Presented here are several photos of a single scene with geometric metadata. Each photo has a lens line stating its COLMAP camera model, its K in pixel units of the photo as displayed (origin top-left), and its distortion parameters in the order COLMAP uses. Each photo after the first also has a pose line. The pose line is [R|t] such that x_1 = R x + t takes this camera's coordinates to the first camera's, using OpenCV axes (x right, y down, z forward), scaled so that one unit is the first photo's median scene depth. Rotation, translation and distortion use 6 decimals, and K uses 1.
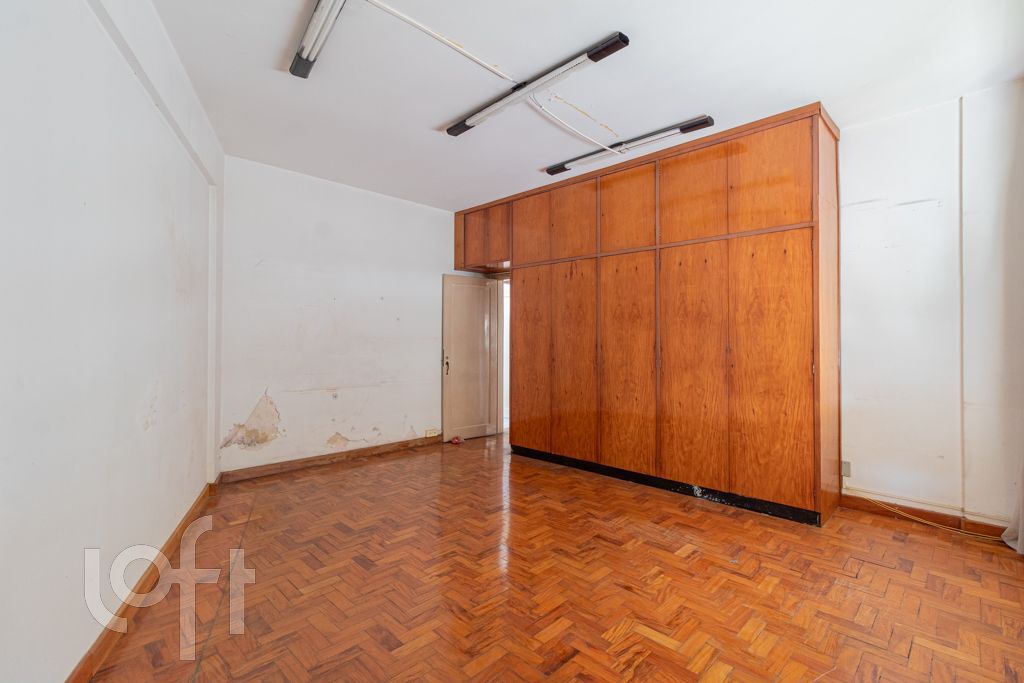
lens RADIAL K [[471.8, 0, 518.3], [0, 471.8, 335.2], [0, 0, 1]] dist [0.000141, 0.000686]
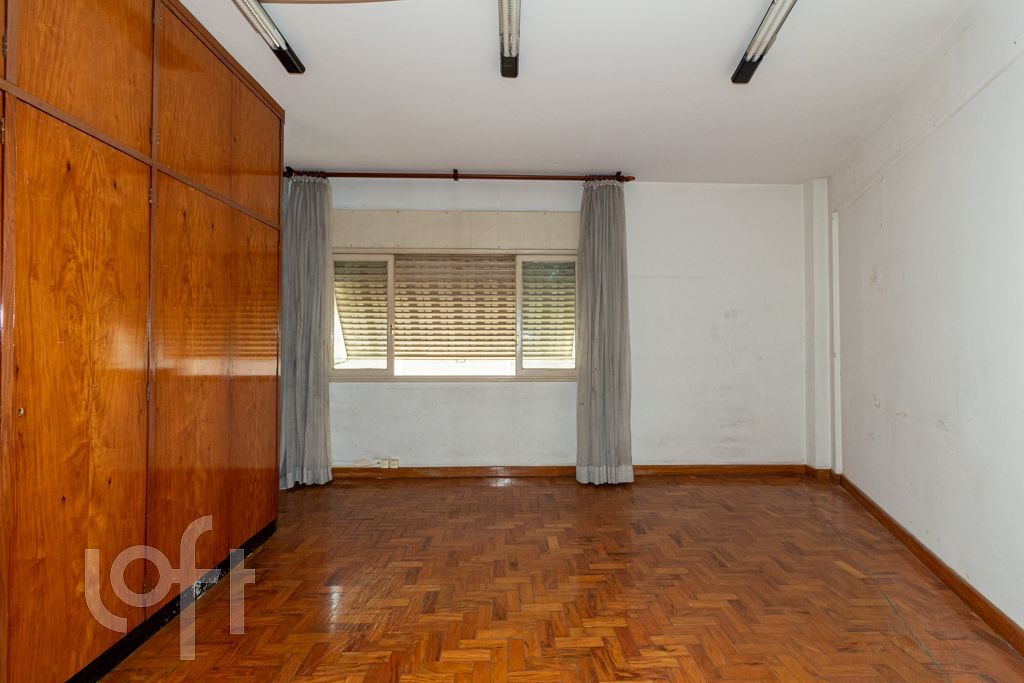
lens RADIAL K [[471.8, 0, 518.3], [0, 471.8, 335.2], [0, 0, 1]] dist [0.000141, 0.000686]
pose [[-0.719089, 0.010576, 0.694838, -0.331351], [-0.007256, 0.999715, -0.022726, 0.006652], [-0.694880, -0.021383, -0.718807, 1.058861]]
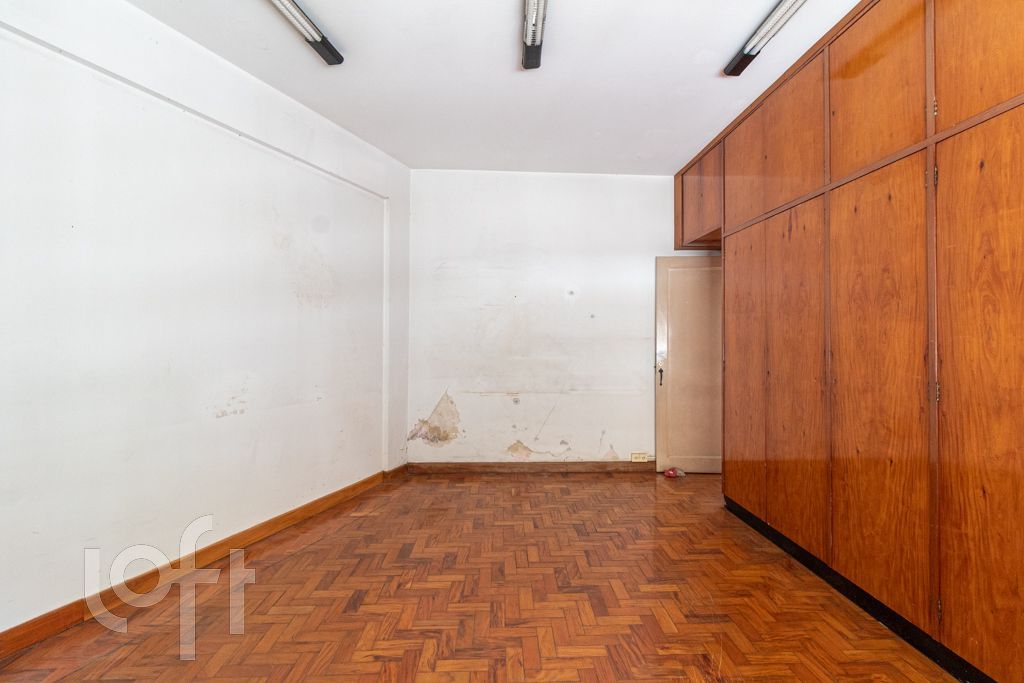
lens RADIAL K [[482.0, 0, 519.9], [0, 482.0, 333.9], [0, 0, 1]] dist [-0.000111, 0.000423]
pose [[0.727820, -0.007672, -0.685725, 0.315879], [0.003929, 0.999968, -0.007018, 0.004044], [0.685757, 0.002414, 0.727827, 0.366812]]
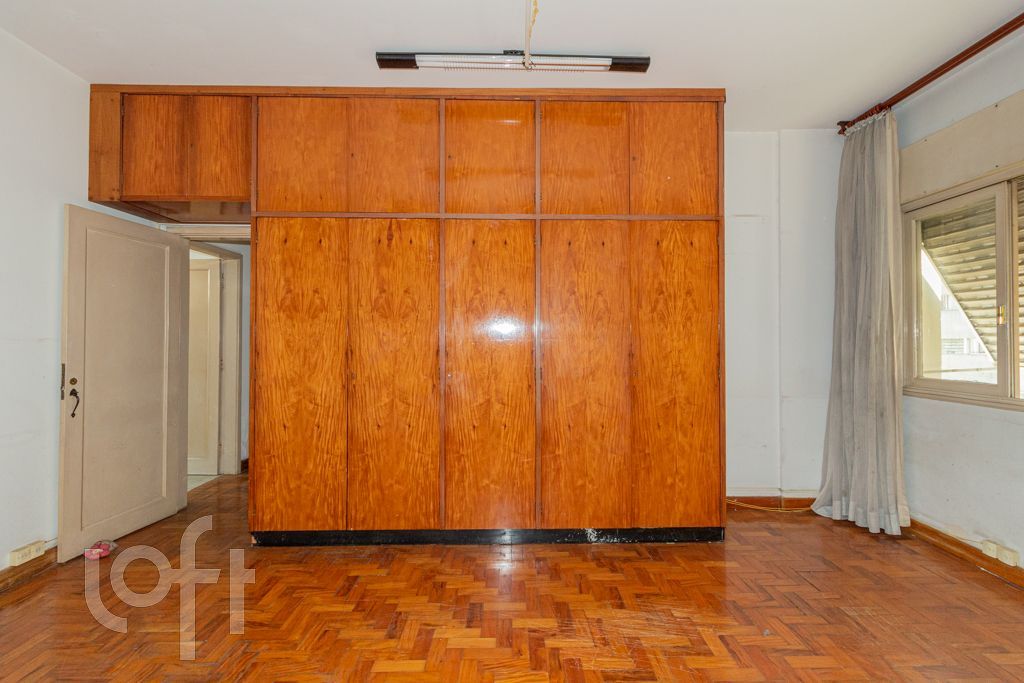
lens RADIAL K [[471.8, 0, 518.3], [0, 471.8, 335.2], [0, 0, 1]] dist [0.000141, 0.000686]
pose [[0.703689, 0.008136, 0.710462, -0.243482], [-0.004428, 0.999965, -0.007066, 0.003669], [-0.710495, 0.001826, 0.703700, 0.487208]]
